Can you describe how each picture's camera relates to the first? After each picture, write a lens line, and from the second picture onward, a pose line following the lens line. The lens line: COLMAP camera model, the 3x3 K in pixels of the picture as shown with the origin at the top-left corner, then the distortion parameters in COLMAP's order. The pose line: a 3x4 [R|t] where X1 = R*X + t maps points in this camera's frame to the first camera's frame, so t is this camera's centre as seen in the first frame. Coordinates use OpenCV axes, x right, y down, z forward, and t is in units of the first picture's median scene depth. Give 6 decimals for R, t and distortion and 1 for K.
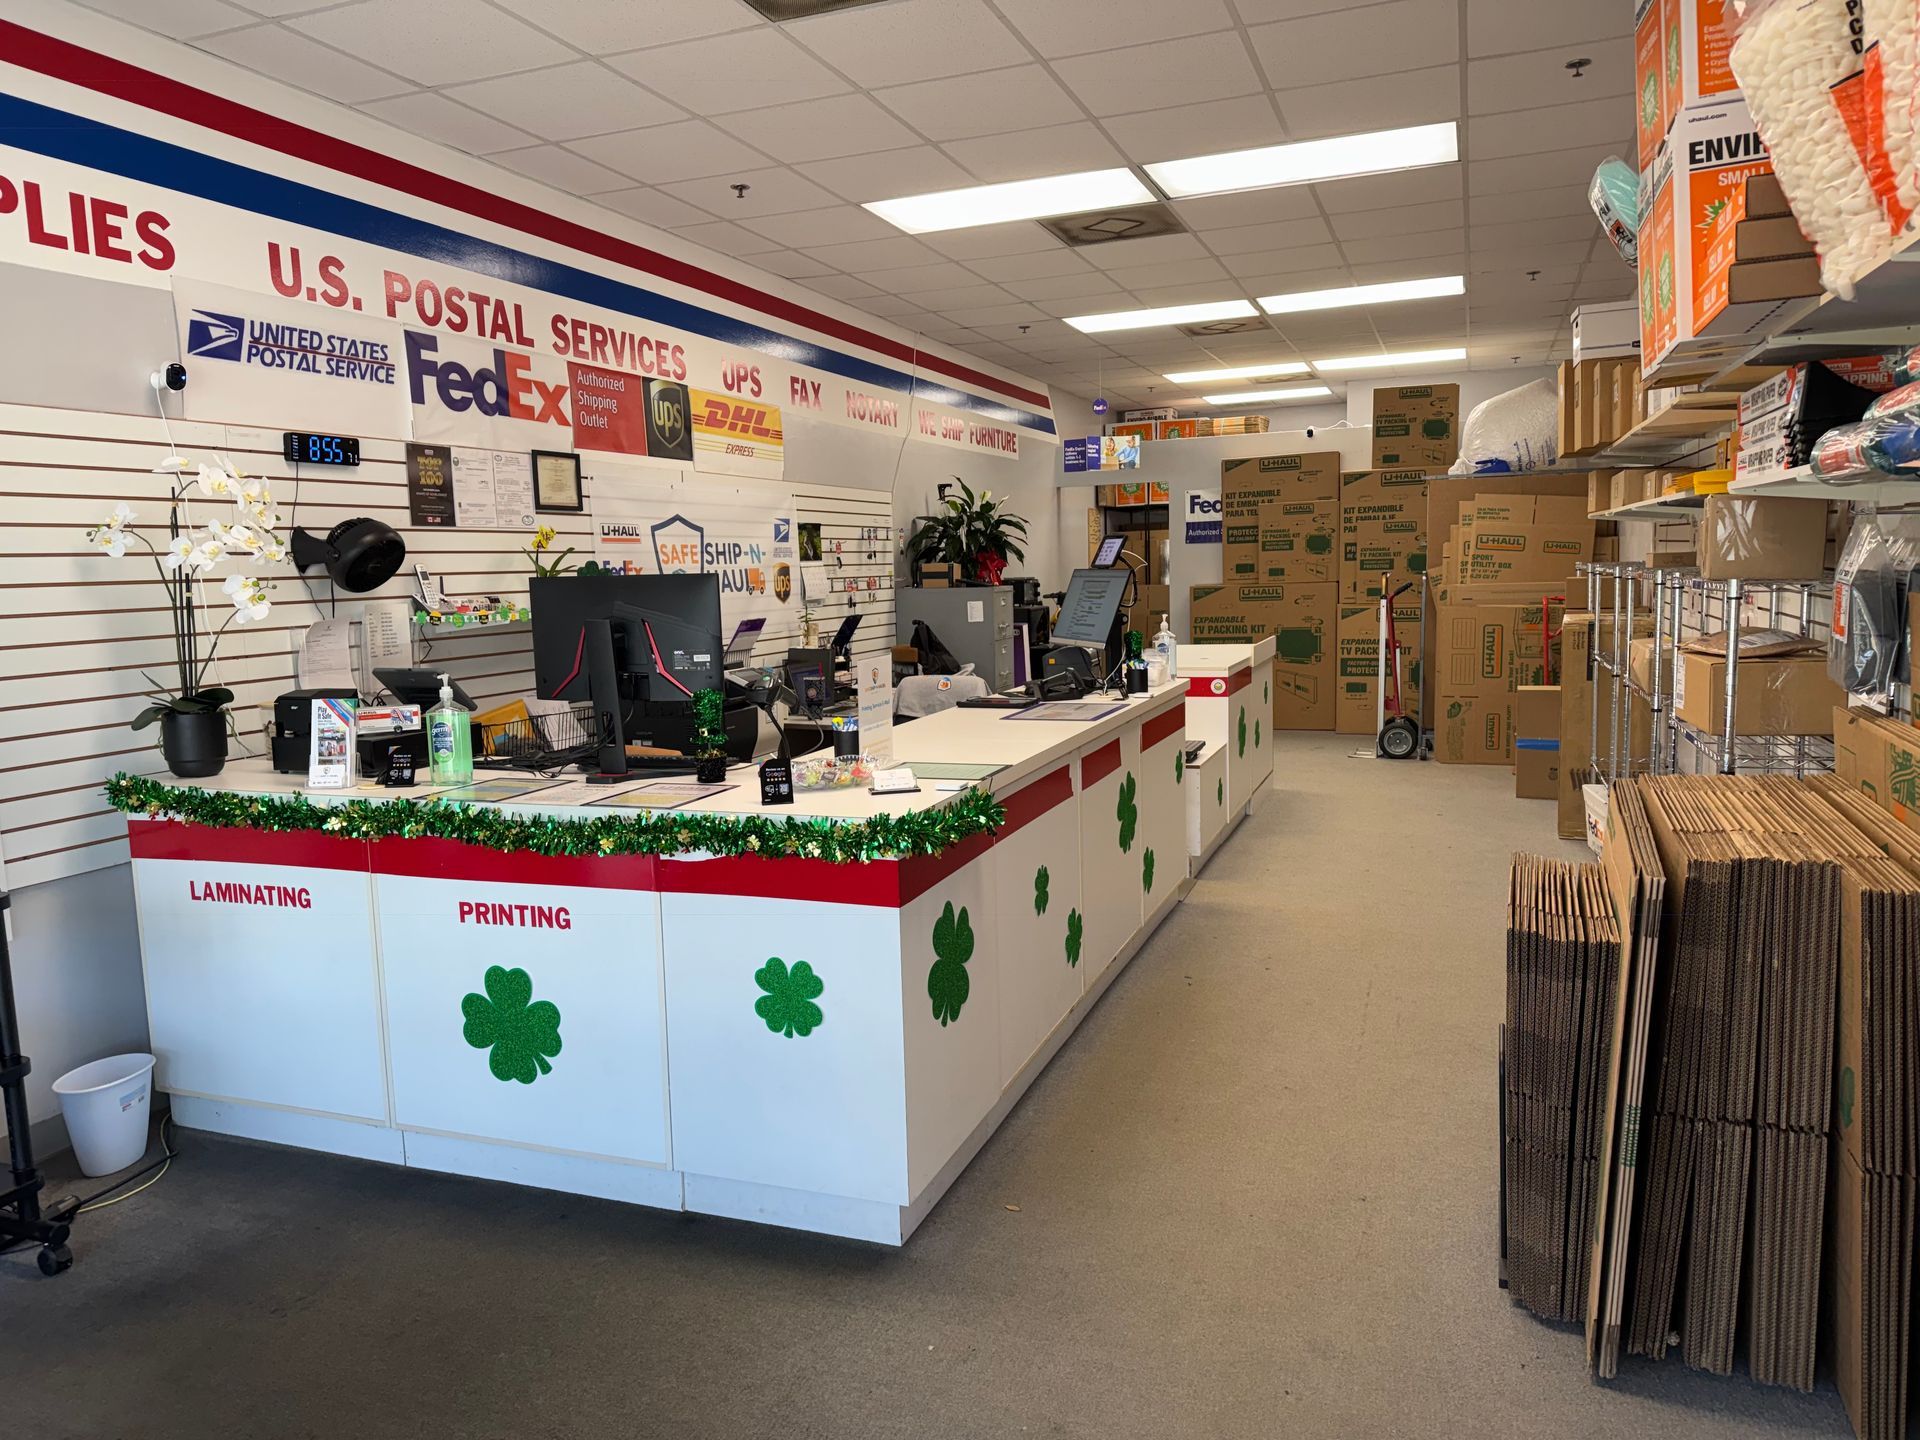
lens RADIAL K [[1336.4, 0, 960.0], [0, 1336.4, 720.0], [0, 0, 1]] dist [0.155982, -0.276718]
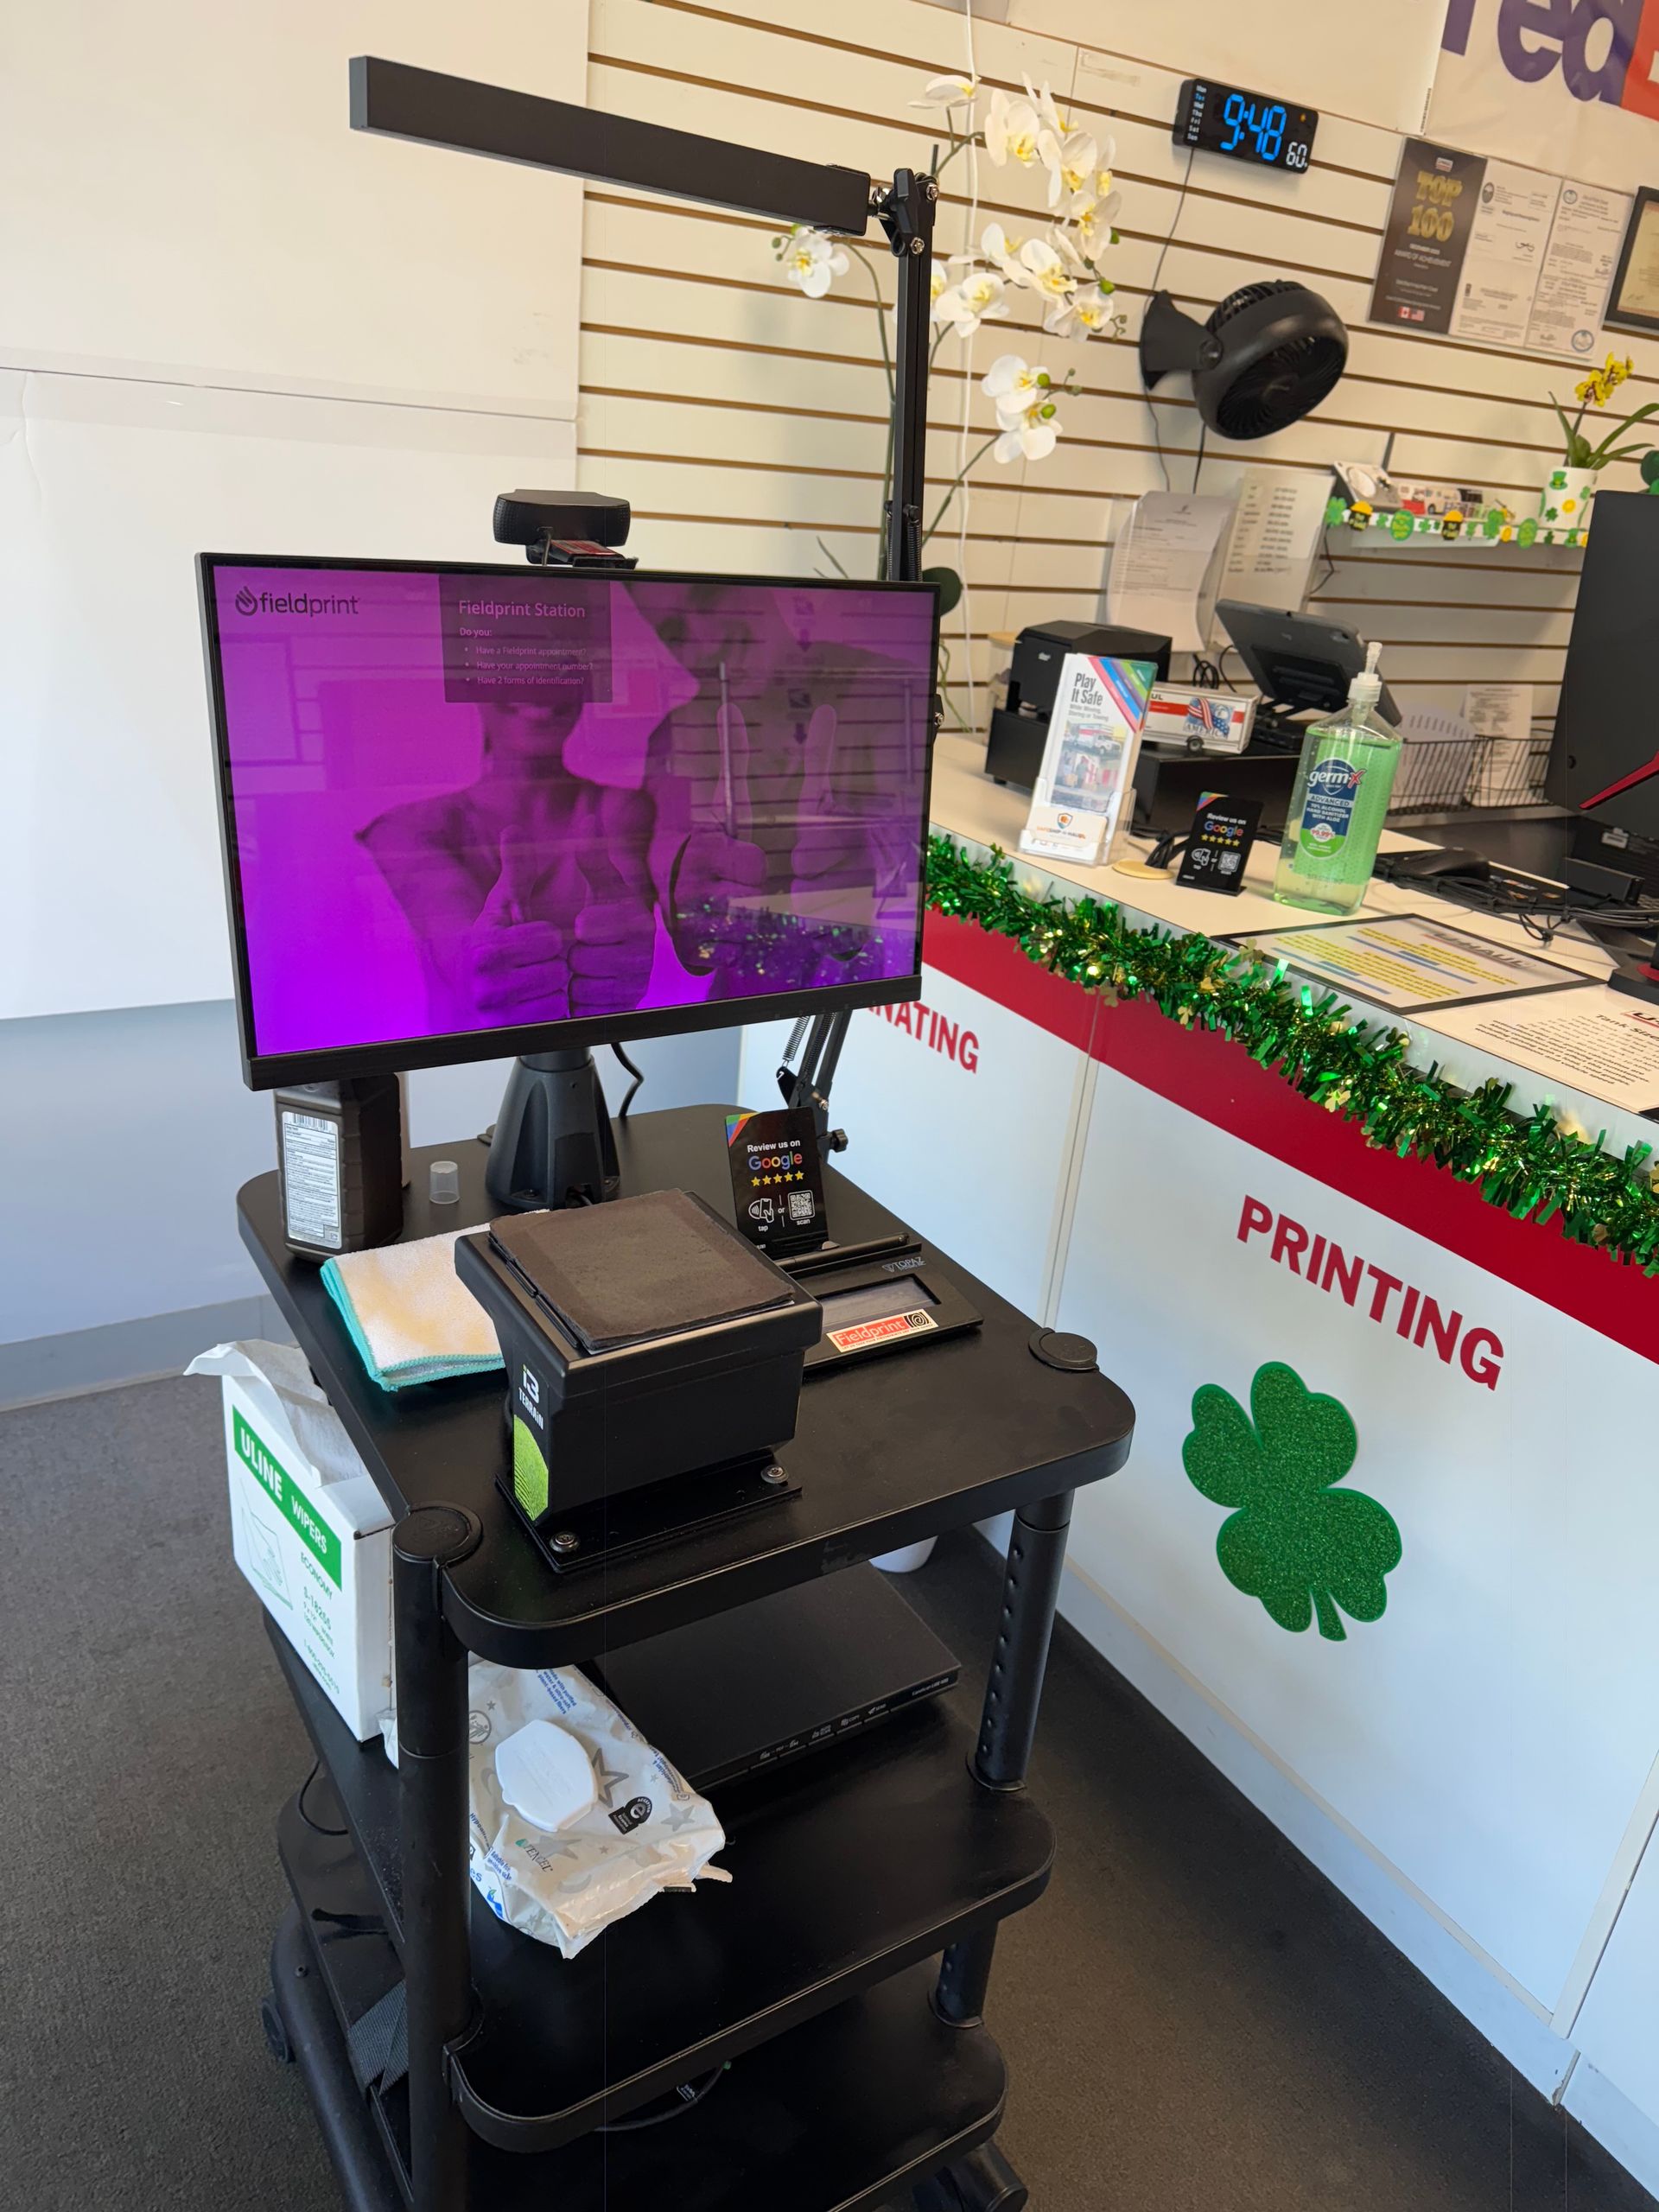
lens RADIAL K [[1545.9, 0, 829.5], [0, 1545.9, 1106.0], [0, 0, 1]] dist [0.056384, -0.059846]
pose [[0.782957, 0.330450, -0.527049, -0.155066], [-0.181414, 0.931706, 0.314664, -0.016513], [0.595035, -0.150755, 0.789434, 0.375203]]
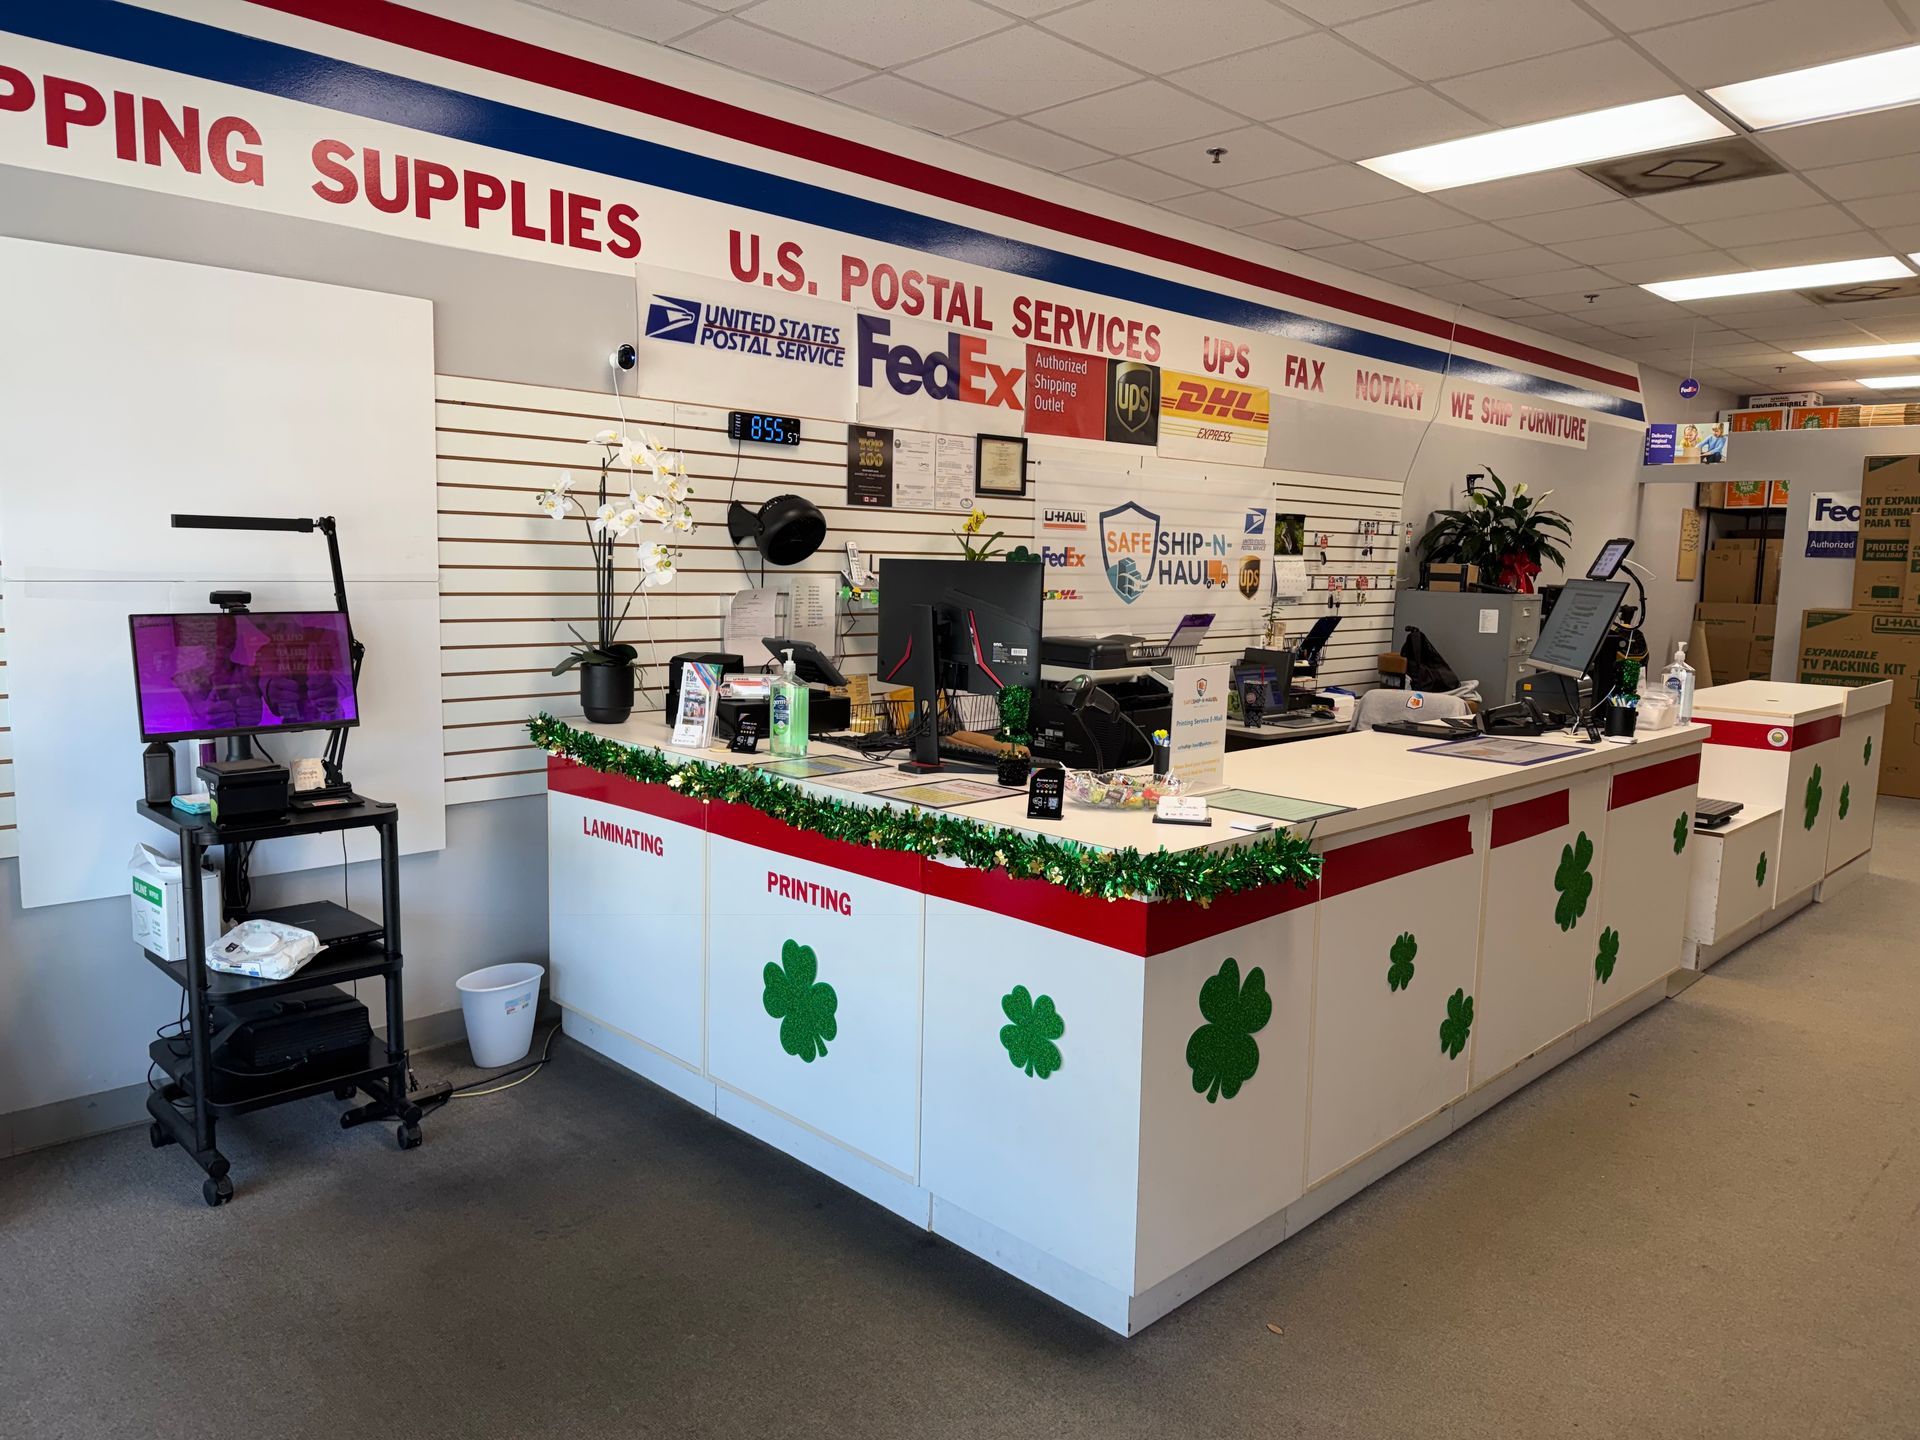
lens RADIAL K [[1336.4, 0, 960.0], [0, 1336.4, 720.0], [0, 0, 1]] dist [0.155982, -0.276718]
pose [[0.909542, 0.101039, -0.403144, 0.110603], [-0.097842, 0.994792, 0.028578, -0.015730], [0.403932, 0.013451, 0.914690, 0.093206]]
